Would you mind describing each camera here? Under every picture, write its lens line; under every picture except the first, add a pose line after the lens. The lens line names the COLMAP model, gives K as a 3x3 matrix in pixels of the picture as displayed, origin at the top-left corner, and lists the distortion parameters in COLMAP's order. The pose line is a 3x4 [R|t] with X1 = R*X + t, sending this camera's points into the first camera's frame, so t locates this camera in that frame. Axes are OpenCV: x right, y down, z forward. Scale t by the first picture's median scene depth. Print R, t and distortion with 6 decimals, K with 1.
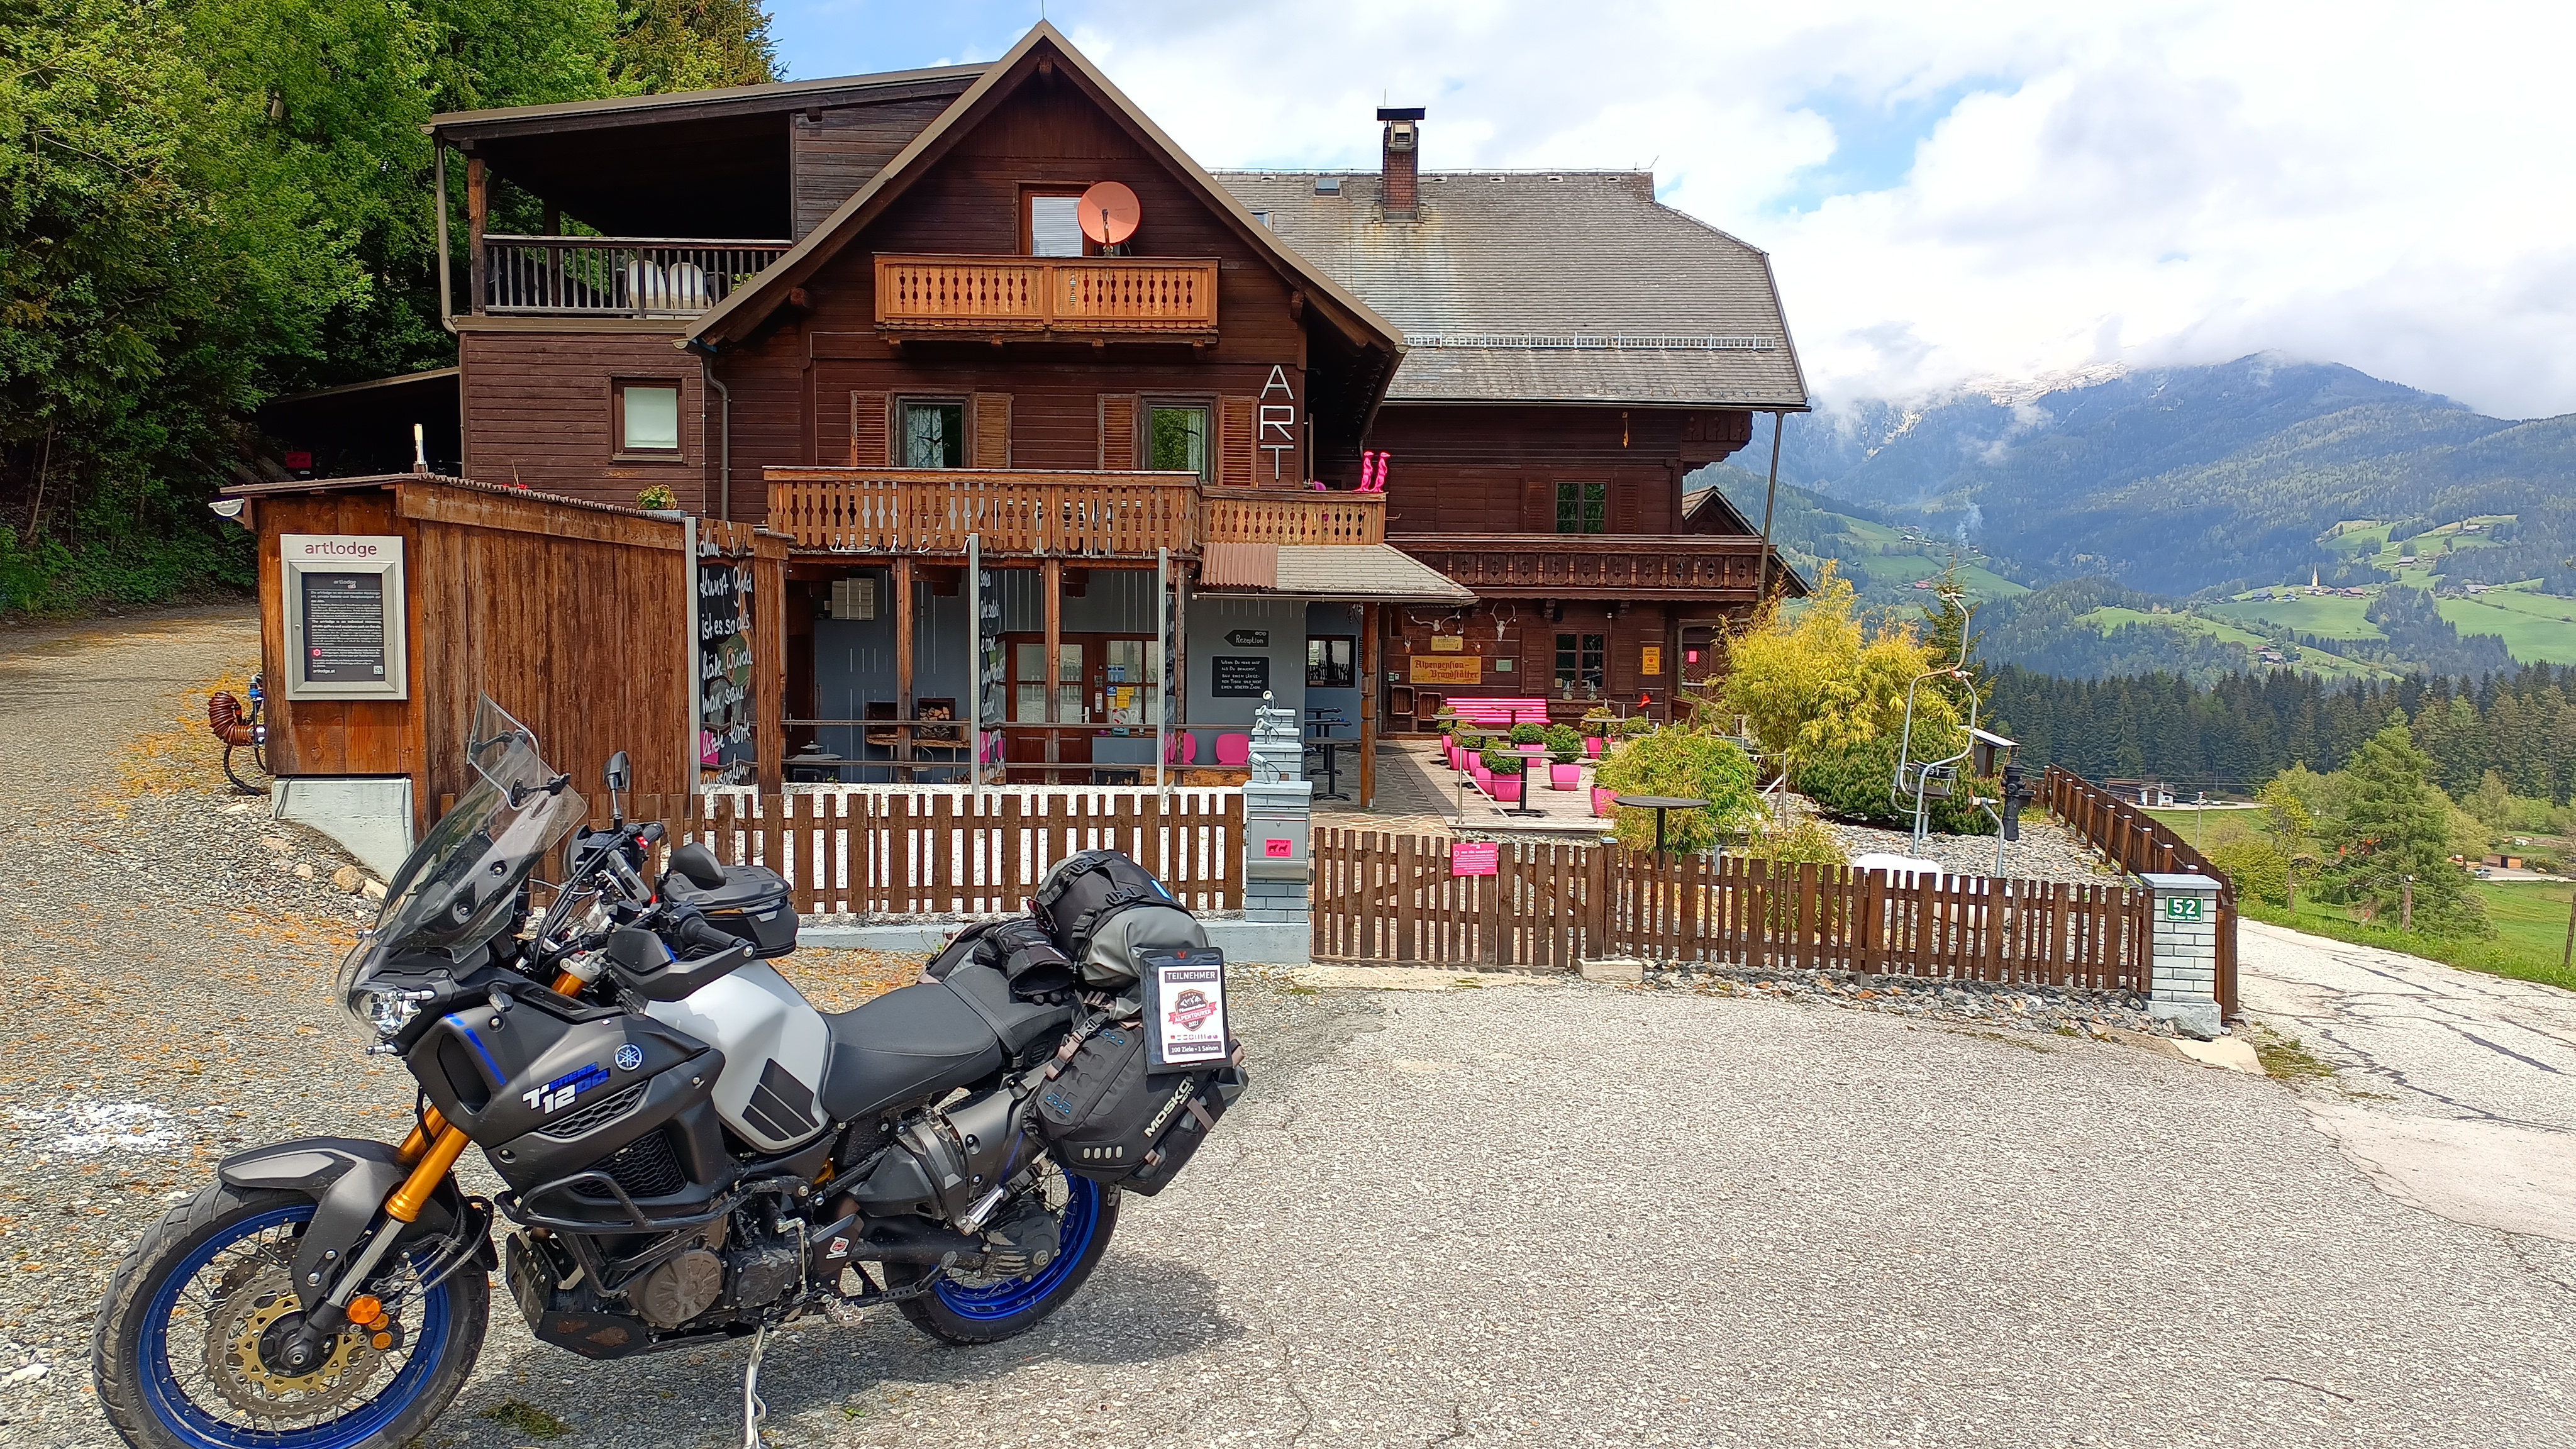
lens RADIAL K [[1831.2, 0, 1288.0], [0, 1831.2, 724.5], [0, 0, 1]] dist [0.065706, -0.001240]
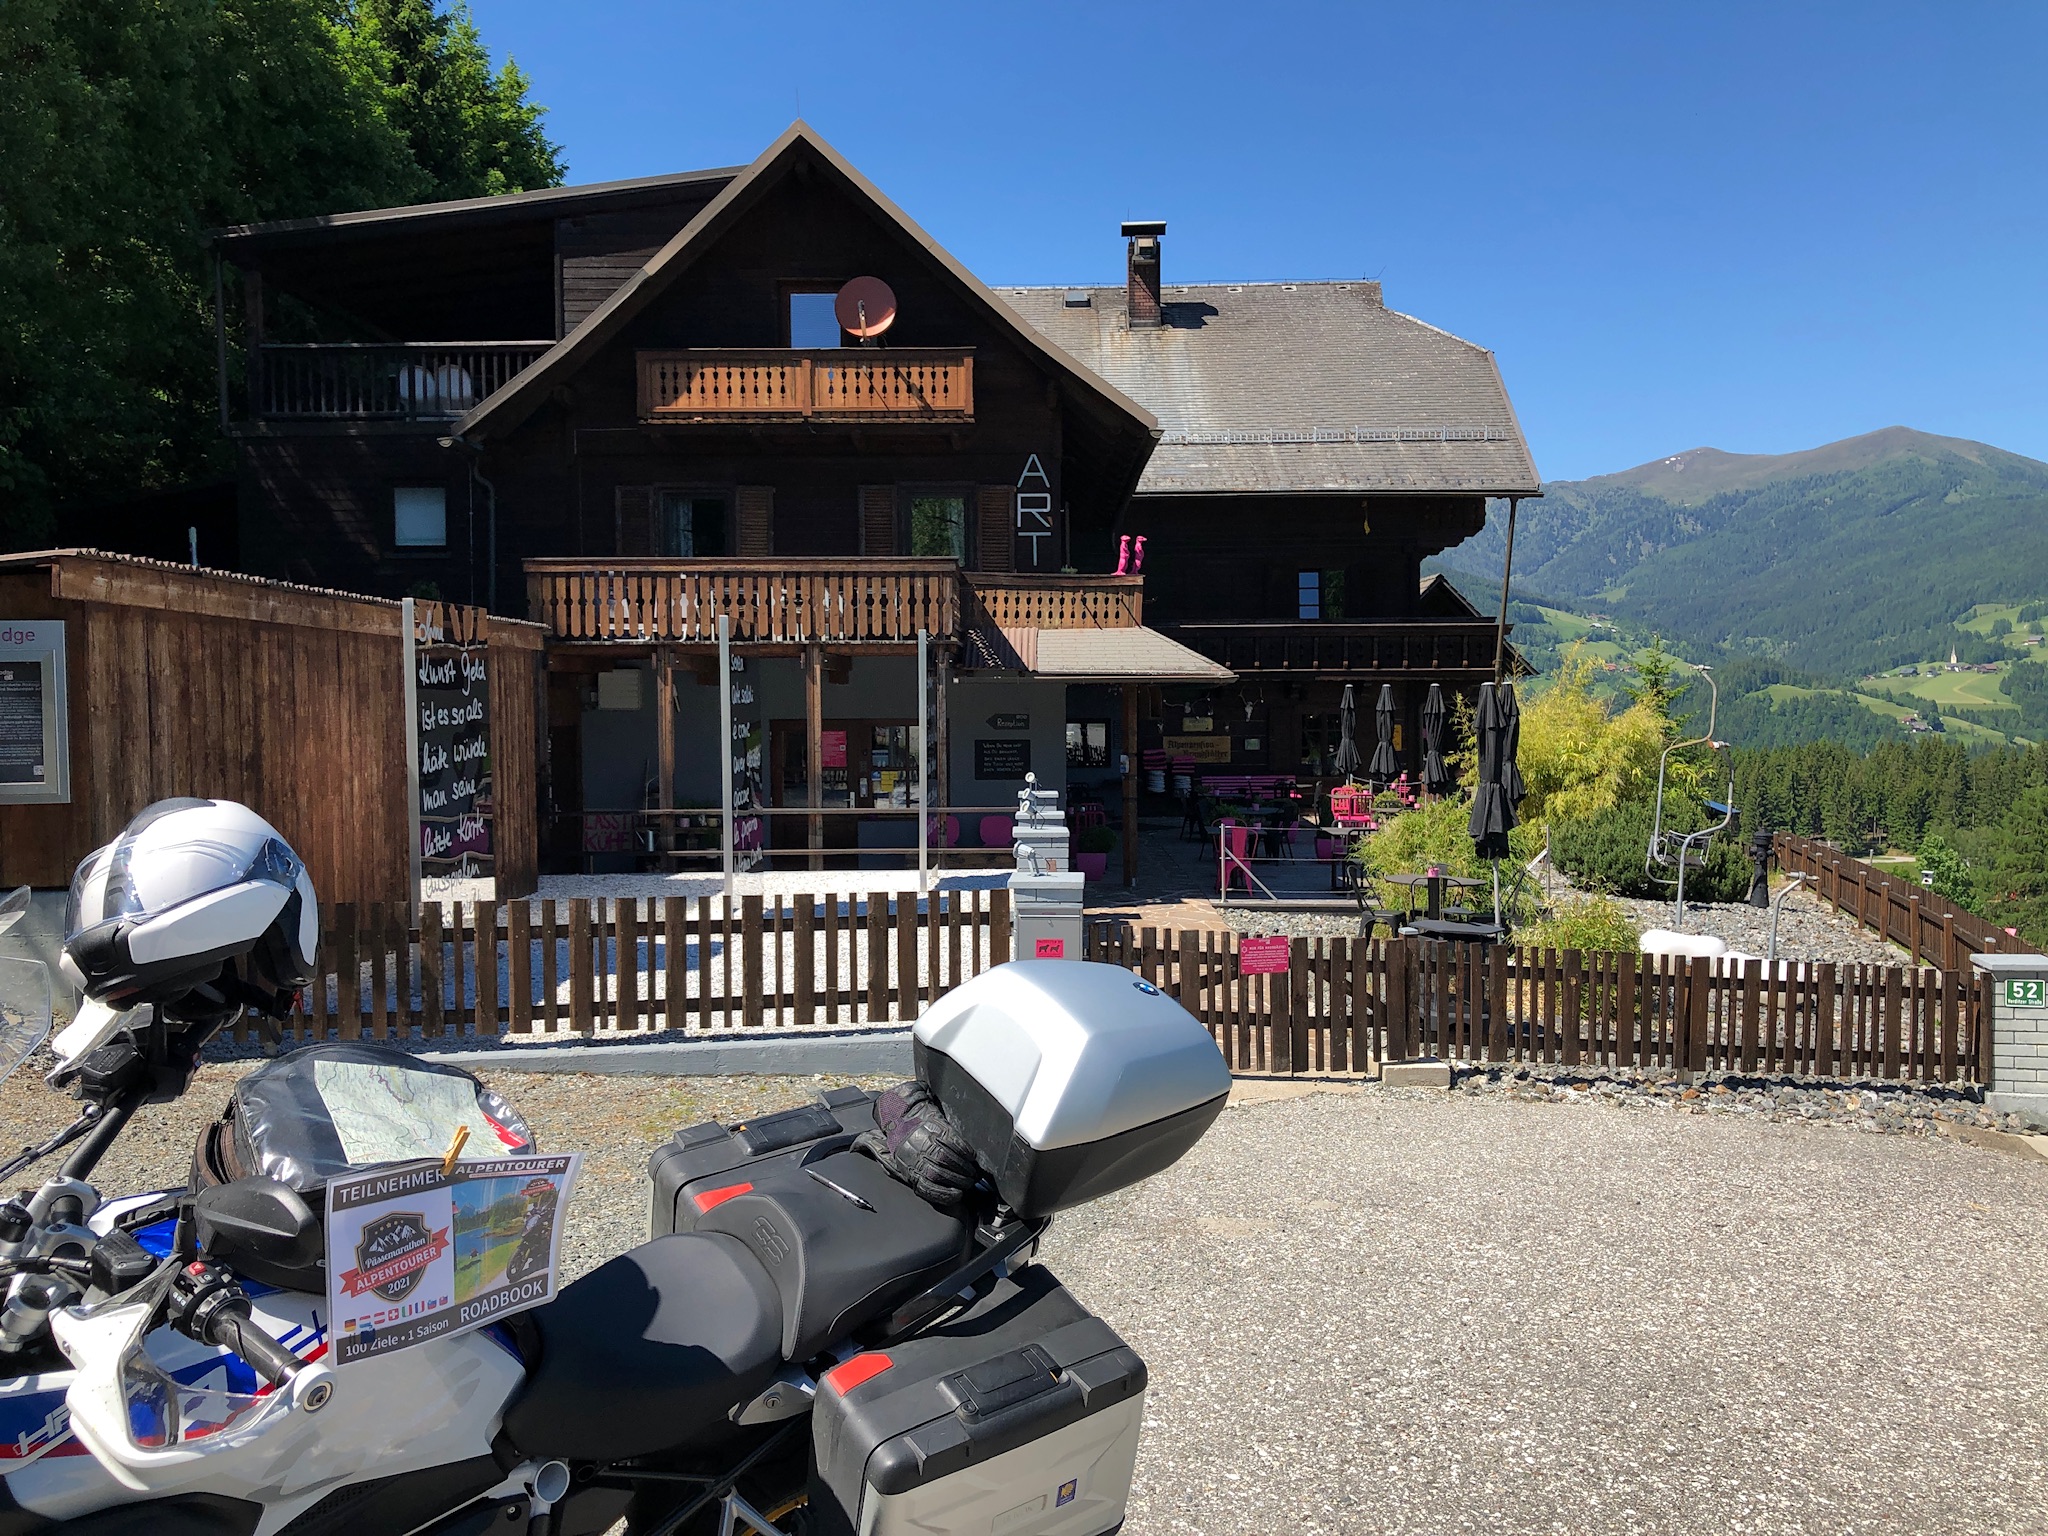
lens RADIAL K [[1623.1, 0, 1024.0], [0, 1623.1, 768.0], [0, 0, 1]] dist [0.089745, -0.122728]
pose [[0.999772, -0.017706, -0.011917, -0.003599], [0.017457, 0.999633, -0.020706, -0.002834], [0.012279, 0.020494, 0.999715, 0.104628]]
